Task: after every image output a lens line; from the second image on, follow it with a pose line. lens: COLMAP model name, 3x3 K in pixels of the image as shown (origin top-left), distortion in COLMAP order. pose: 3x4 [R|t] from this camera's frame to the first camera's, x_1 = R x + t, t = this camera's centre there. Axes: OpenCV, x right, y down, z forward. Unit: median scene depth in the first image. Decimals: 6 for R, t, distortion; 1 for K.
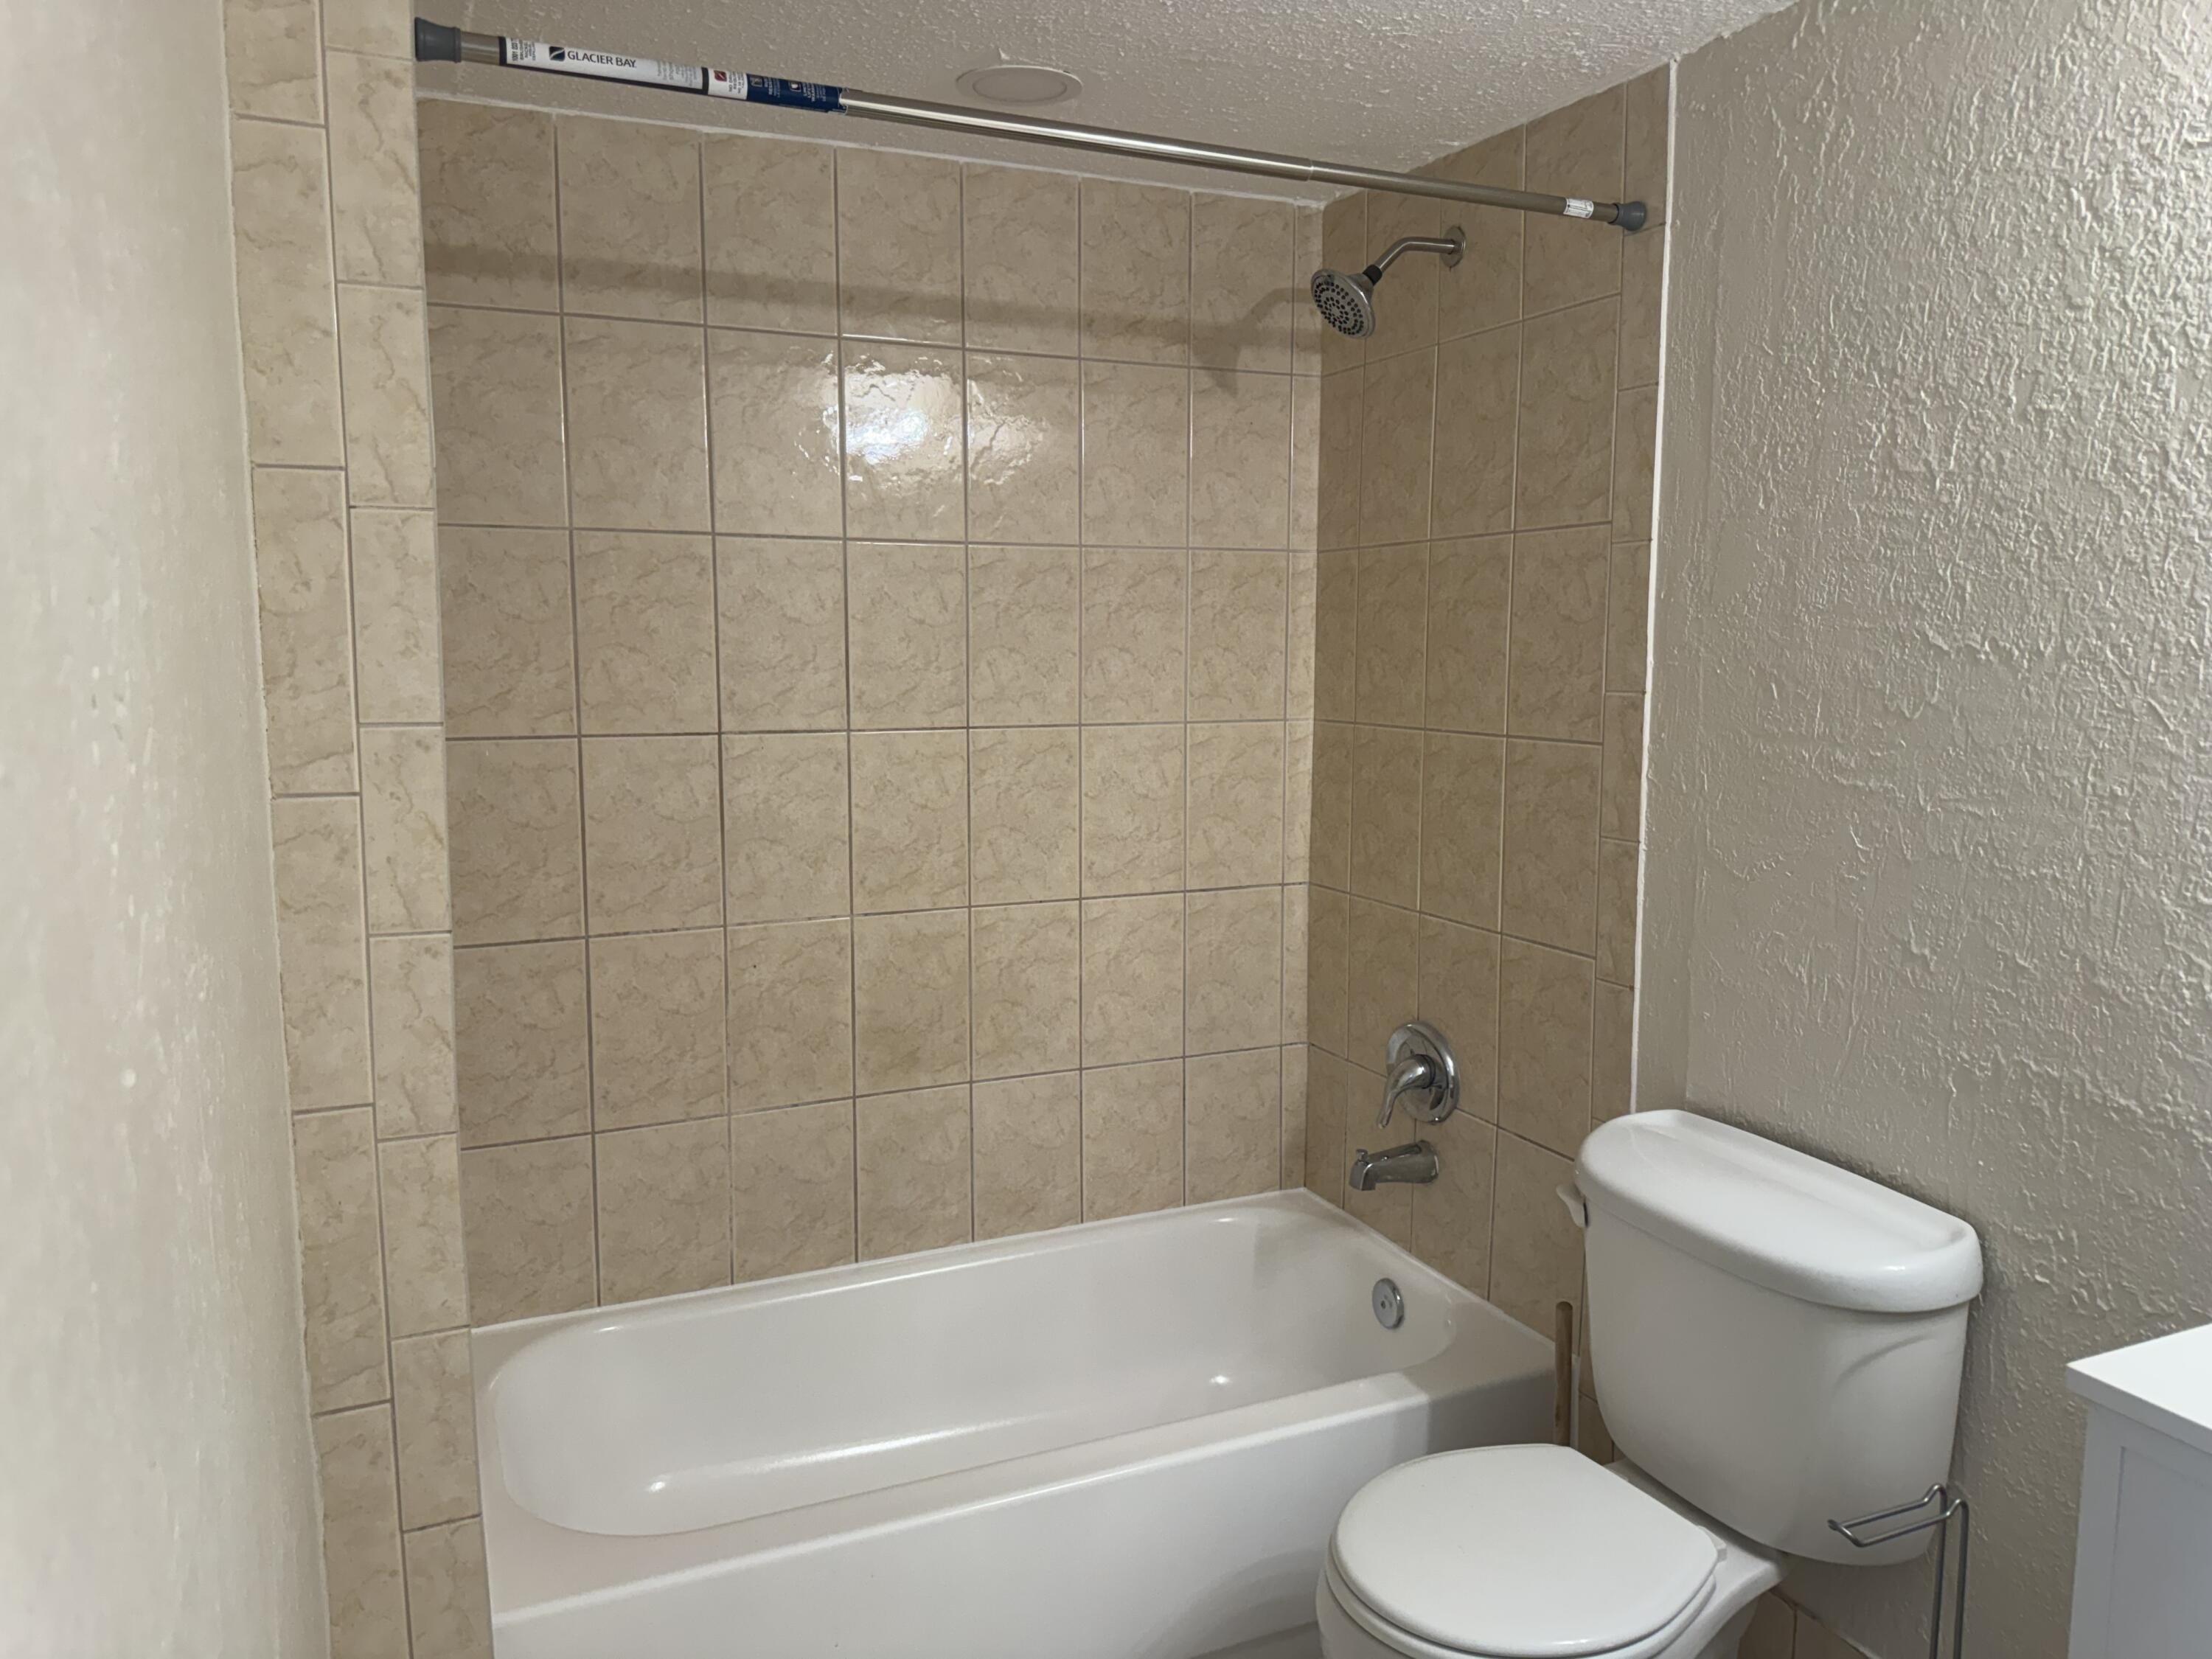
lens RADIAL K [[1570.6, 0, 1117.2], [0, 1570.6, 814.6], [0, 0, 1]] dist [0.044215, -0.036446]
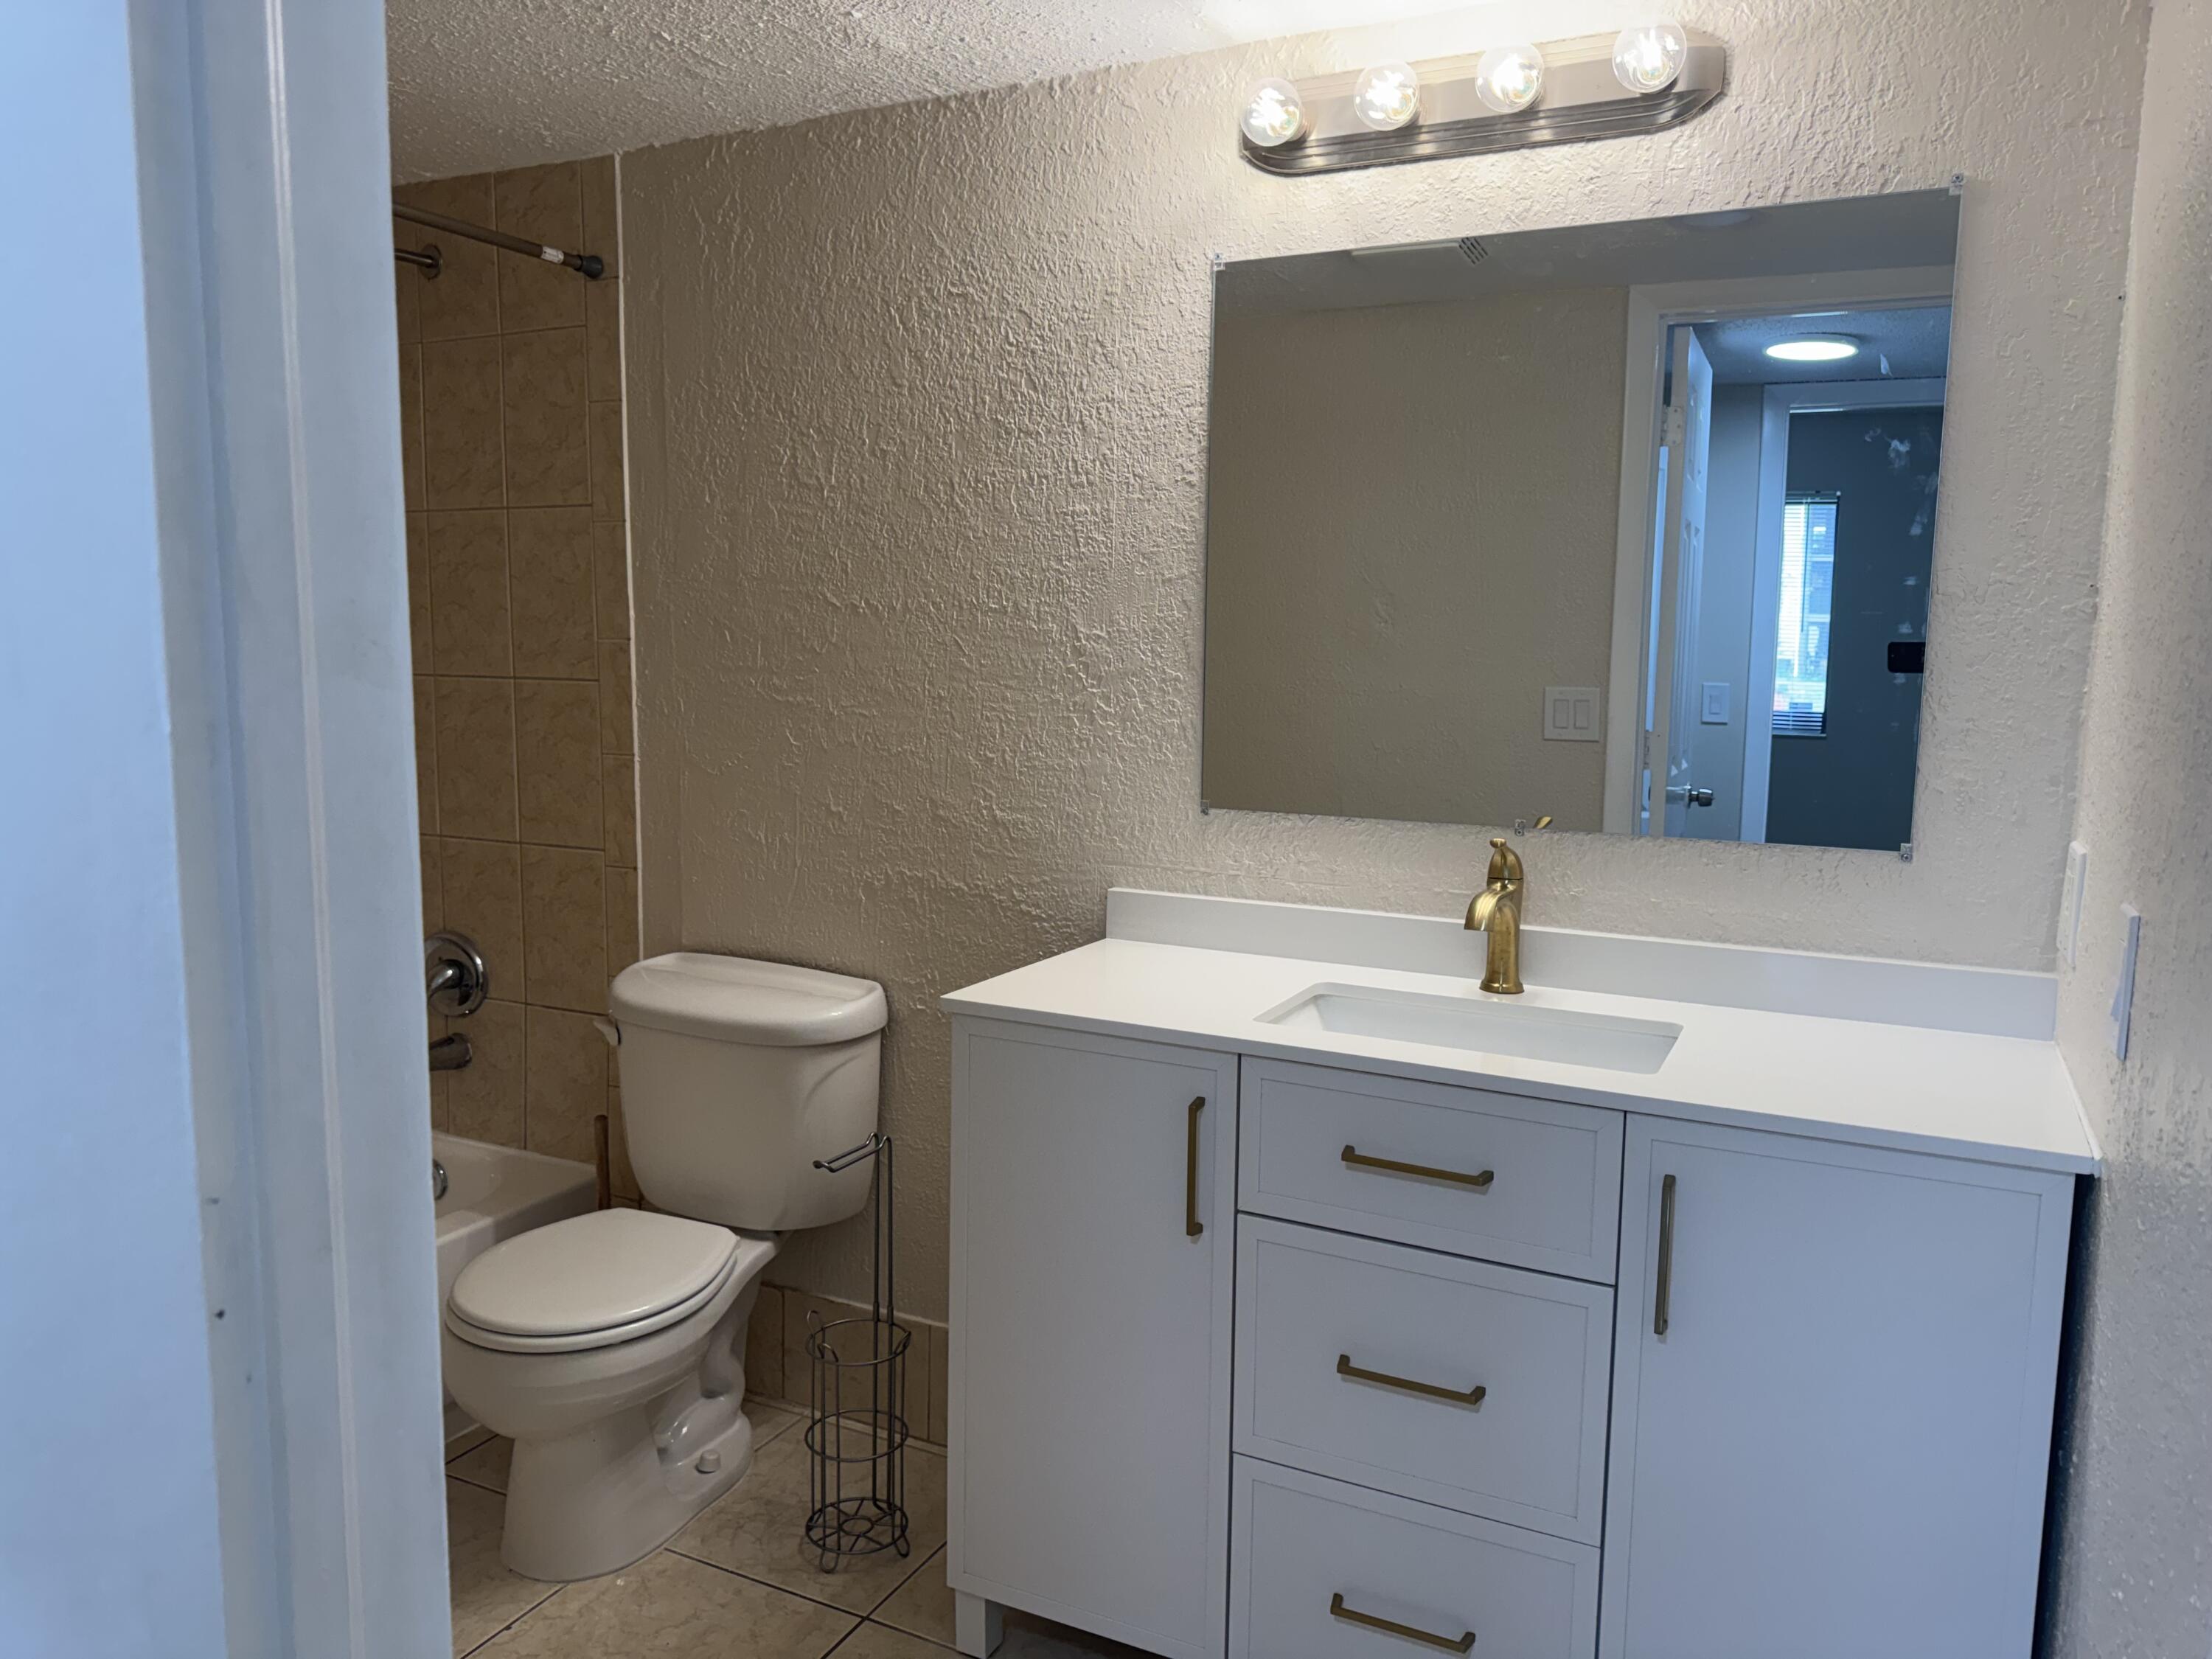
lens RADIAL K [[1570.6, 0, 1115.6], [0, 1570.6, 832.5], [0, 0, 1]] dist [0.044215, -0.036446]
pose [[0.779624, -0.068769, 0.622461, -0.202109], [0.060253, 0.997578, 0.034745, 0.070438], [-0.623343, 0.010417, 0.781879, -0.305109]]
